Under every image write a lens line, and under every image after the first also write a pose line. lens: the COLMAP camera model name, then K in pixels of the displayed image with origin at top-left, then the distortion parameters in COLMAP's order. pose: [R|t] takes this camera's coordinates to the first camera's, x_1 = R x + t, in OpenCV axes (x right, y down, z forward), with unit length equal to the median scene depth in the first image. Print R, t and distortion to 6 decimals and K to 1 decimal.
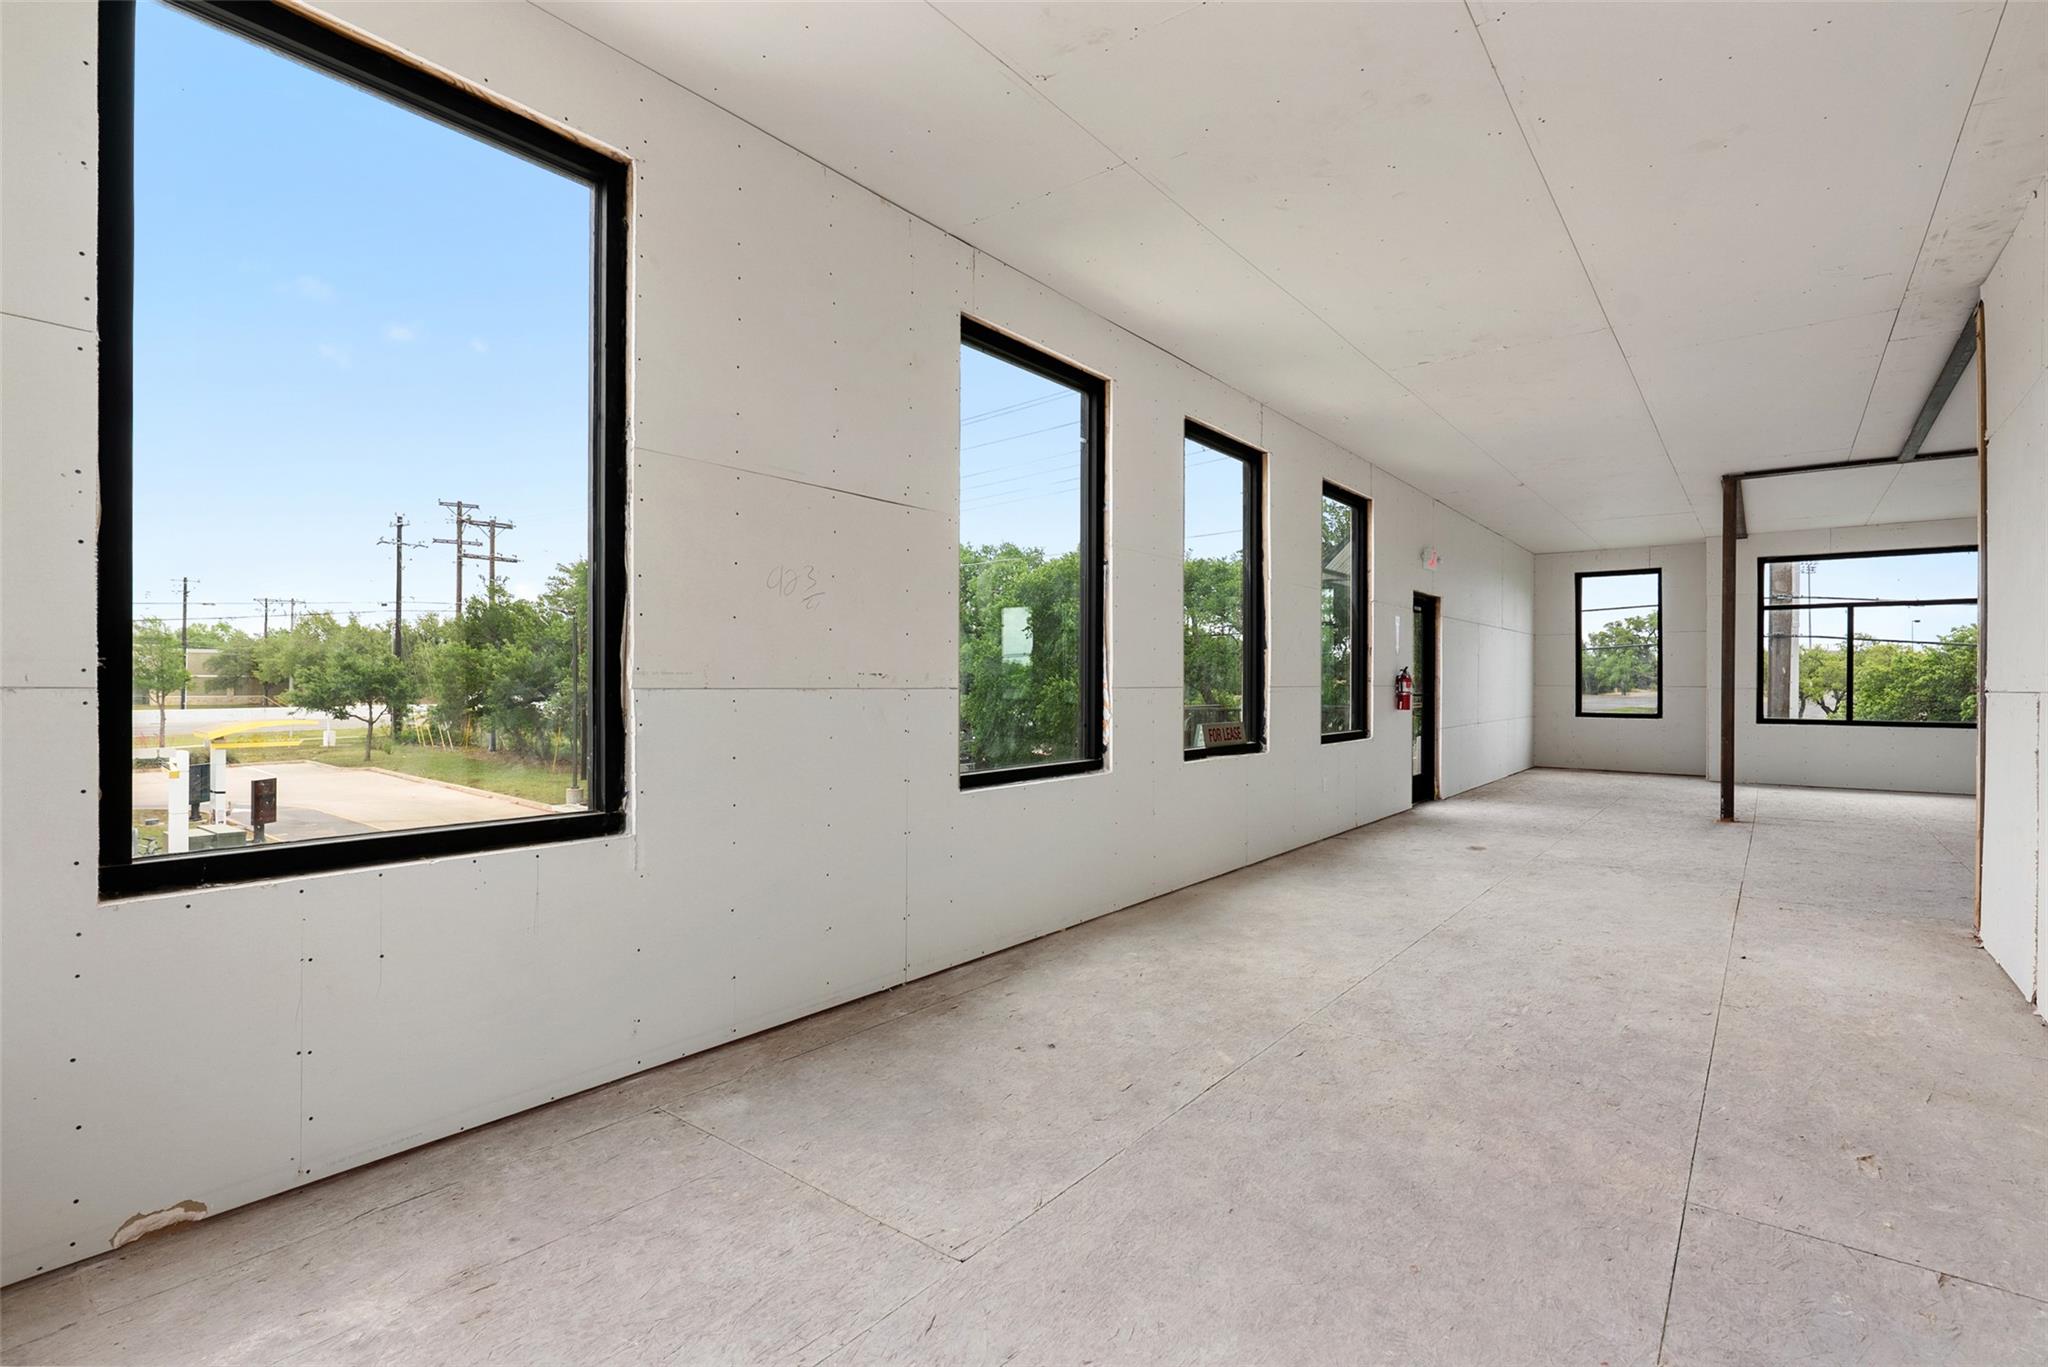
lens RADIAL K [[953.4, 0, 1027.7], [0, 953.4, 685.1], [0, 0, 1]] dist [0.000939, 0.000374]
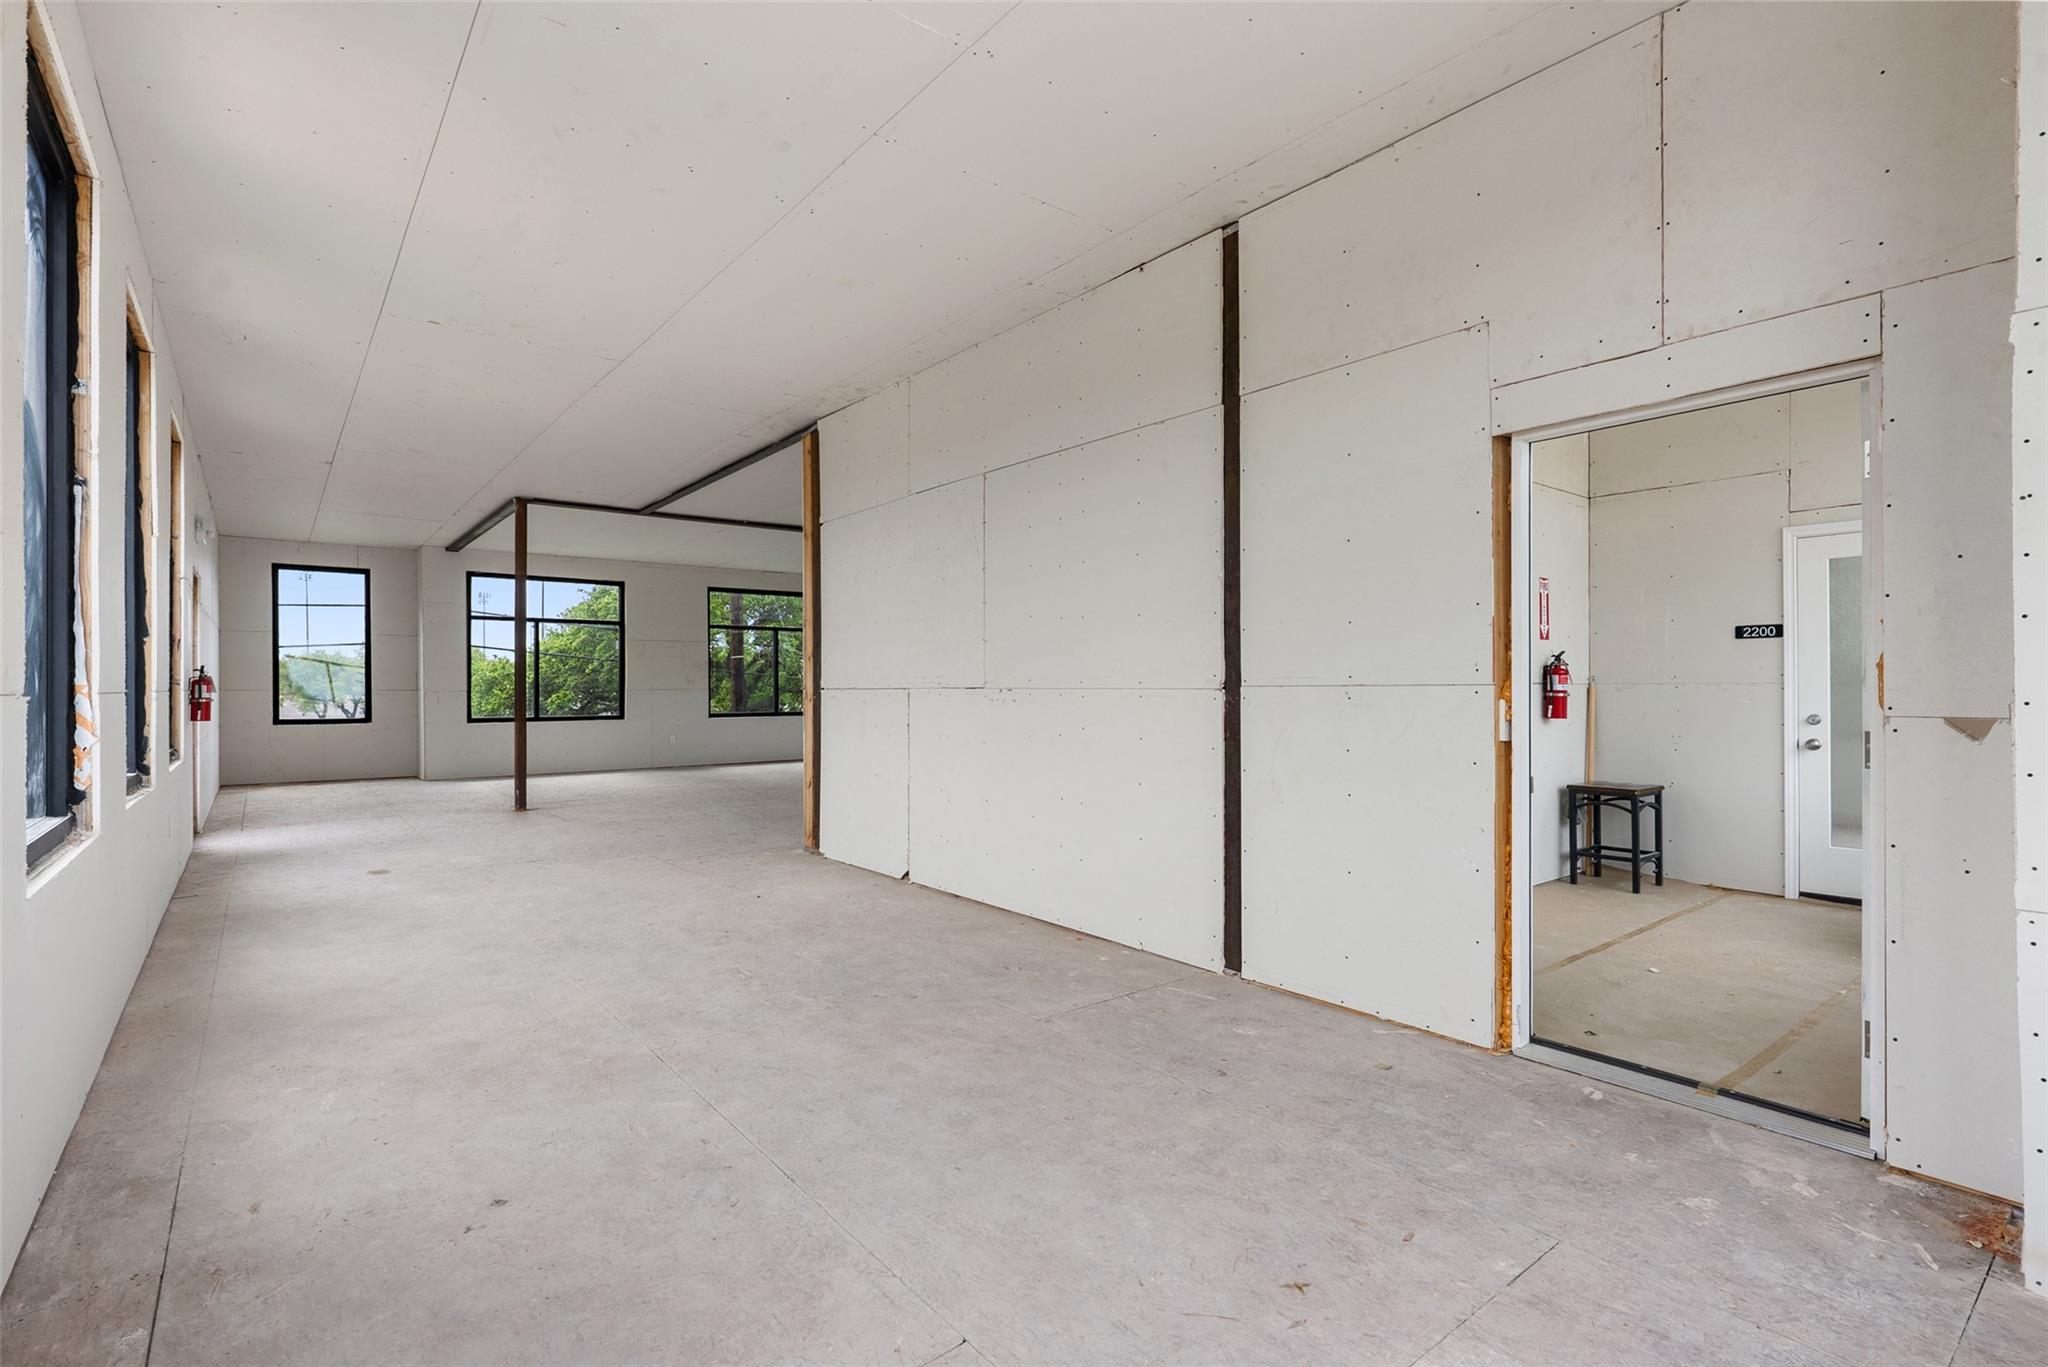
lens RADIAL K [[953.4, 0, 1027.7], [0, 953.4, 685.1], [0, 0, 1]] dist [0.000939, 0.000374]
pose [[0.231035, 0.000014, 0.972945, -0.461617], [0.003876, 0.999992, -0.000935, 0.000887], [-0.972938, 0.003987, 0.231033, 0.374107]]
